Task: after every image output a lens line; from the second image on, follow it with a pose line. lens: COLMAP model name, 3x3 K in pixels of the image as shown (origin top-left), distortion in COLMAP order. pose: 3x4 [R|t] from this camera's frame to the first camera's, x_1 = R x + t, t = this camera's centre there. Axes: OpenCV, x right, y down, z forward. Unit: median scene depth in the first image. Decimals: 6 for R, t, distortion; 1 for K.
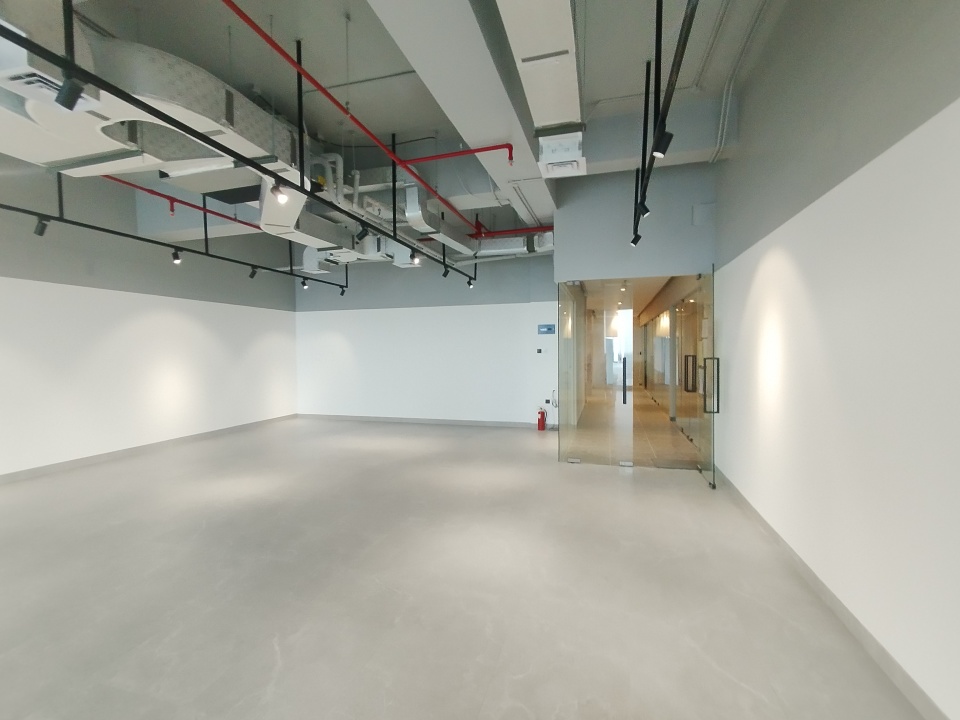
lens RADIAL K [[446.7, 0, 477.5], [0, 446.7, 362.3], [0, 0, 1]] dist [0.011550, 0.000378]
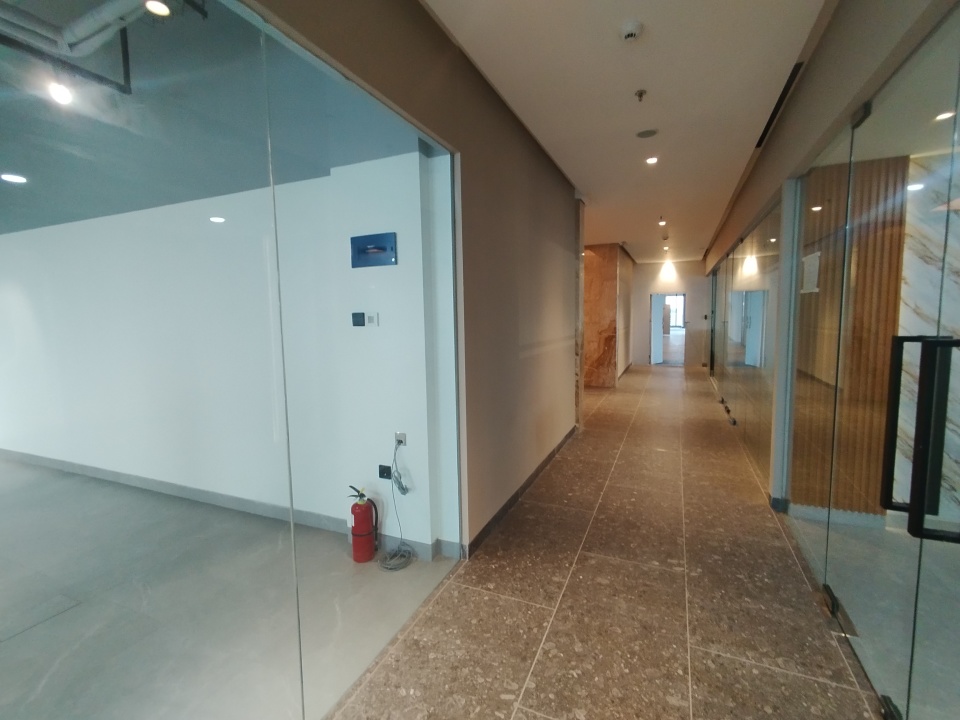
lens RADIAL K [[446.7, 0, 481.6], [0, 446.7, 358.7], [0, 0, 1]] dist [0.011550, 0.000378]
pose [[0.992307, 0.003061, -0.123765, 0.146348], [0.005950, 0.997360, 0.072374, -0.010833], [0.123660, -0.072553, 0.989669, 0.373025]]
